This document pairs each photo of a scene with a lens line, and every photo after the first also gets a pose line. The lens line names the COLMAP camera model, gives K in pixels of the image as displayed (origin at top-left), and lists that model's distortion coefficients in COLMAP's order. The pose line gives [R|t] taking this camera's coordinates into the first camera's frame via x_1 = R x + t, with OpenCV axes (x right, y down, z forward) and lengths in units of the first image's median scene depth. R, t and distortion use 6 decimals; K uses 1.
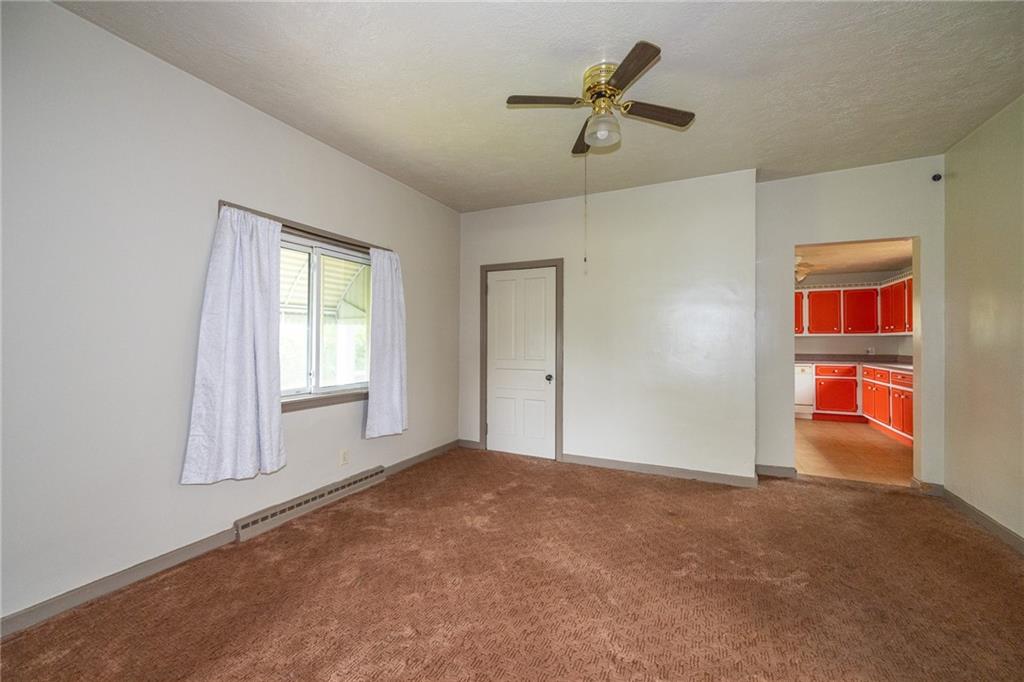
lens RADIAL K [[409.8, 0, 514.0], [0, 409.8, 337.5], [0, 0, 1]] dist [-0.000775, -0.000064]
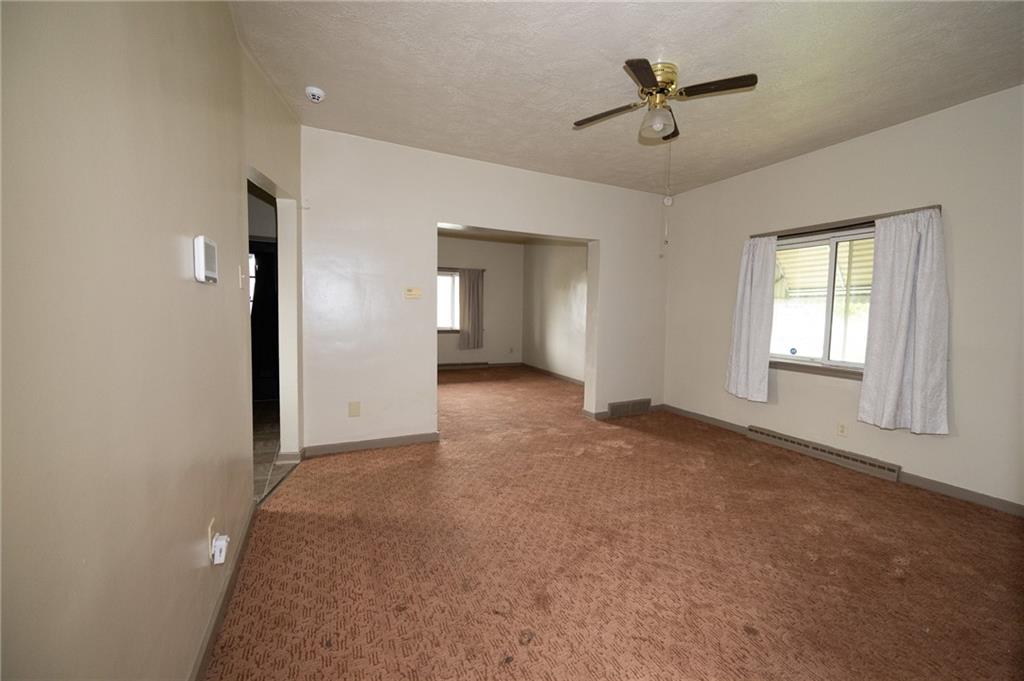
lens RADIAL K [[409.8, 0, 514.0], [0, 409.8, 337.0], [0, 0, 1]] dist [-0.000775, -0.000064]
pose [[-0.635614, 0.054412, -0.770087, 0.976518], [0.005284, 0.997796, 0.066140, -0.022864], [0.771989, 0.037971, -0.634500, 1.057754]]
